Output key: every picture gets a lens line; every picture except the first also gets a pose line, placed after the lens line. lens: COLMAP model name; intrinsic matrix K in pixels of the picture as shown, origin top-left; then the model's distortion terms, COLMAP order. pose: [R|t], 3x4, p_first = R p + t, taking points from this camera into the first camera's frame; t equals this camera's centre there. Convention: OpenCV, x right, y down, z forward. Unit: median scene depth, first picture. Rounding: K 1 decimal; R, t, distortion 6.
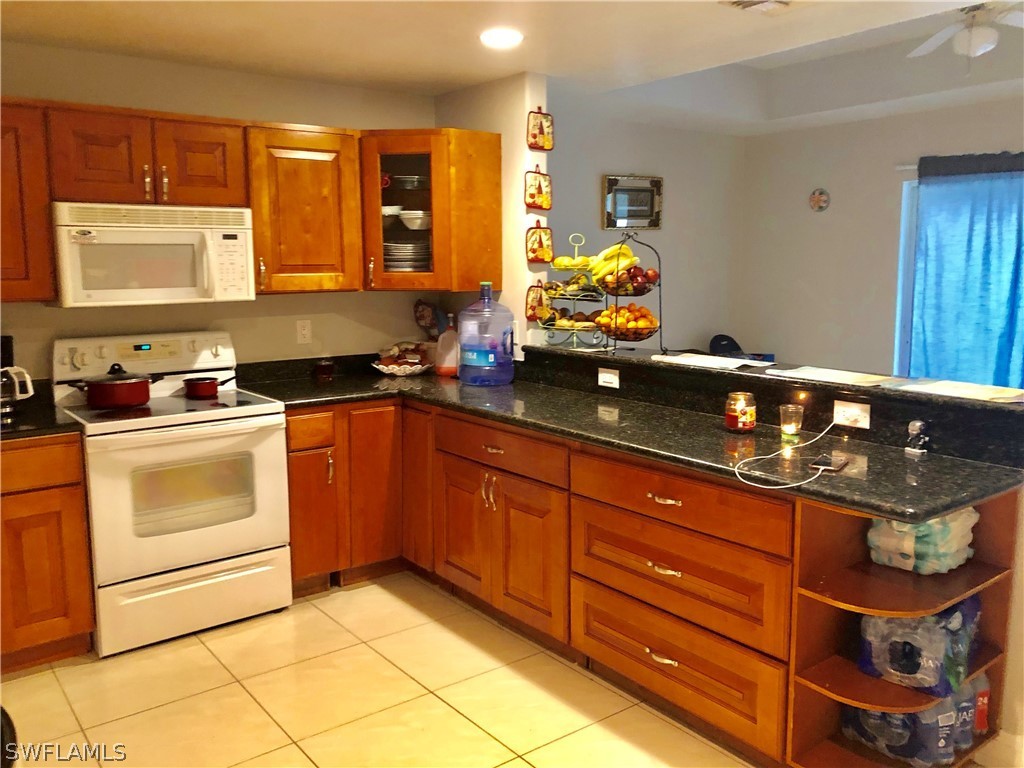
lens RADIAL K [[846.8, 0, 546.0], [0, 846.8, 401.7], [0, 0, 1]] dist [0.030064, -0.009400]
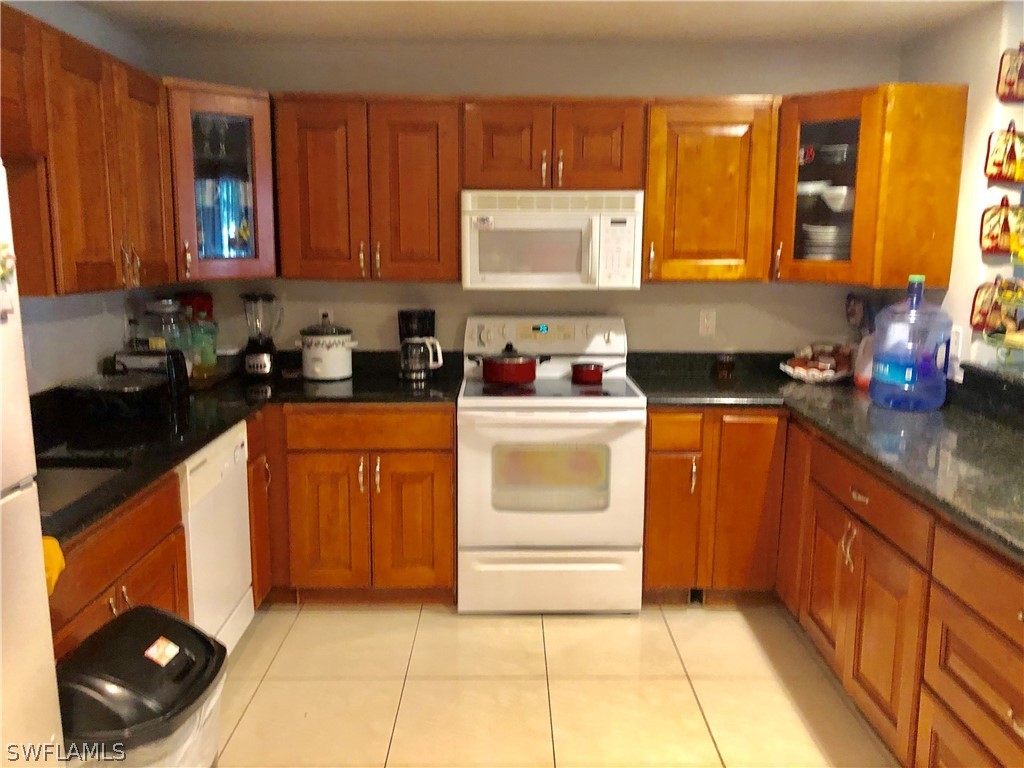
lens RADIAL K [[845.3, 0, 526.5], [0, 845.3, 393.3], [0, 0, 1]] dist [0.048912, -0.076548]
pose [[0.789153, 0.123750, -0.601600, 0.136188], [-0.112032, 0.992062, 0.057110, -0.039992], [0.603892, 0.022330, 0.796753, 0.160829]]
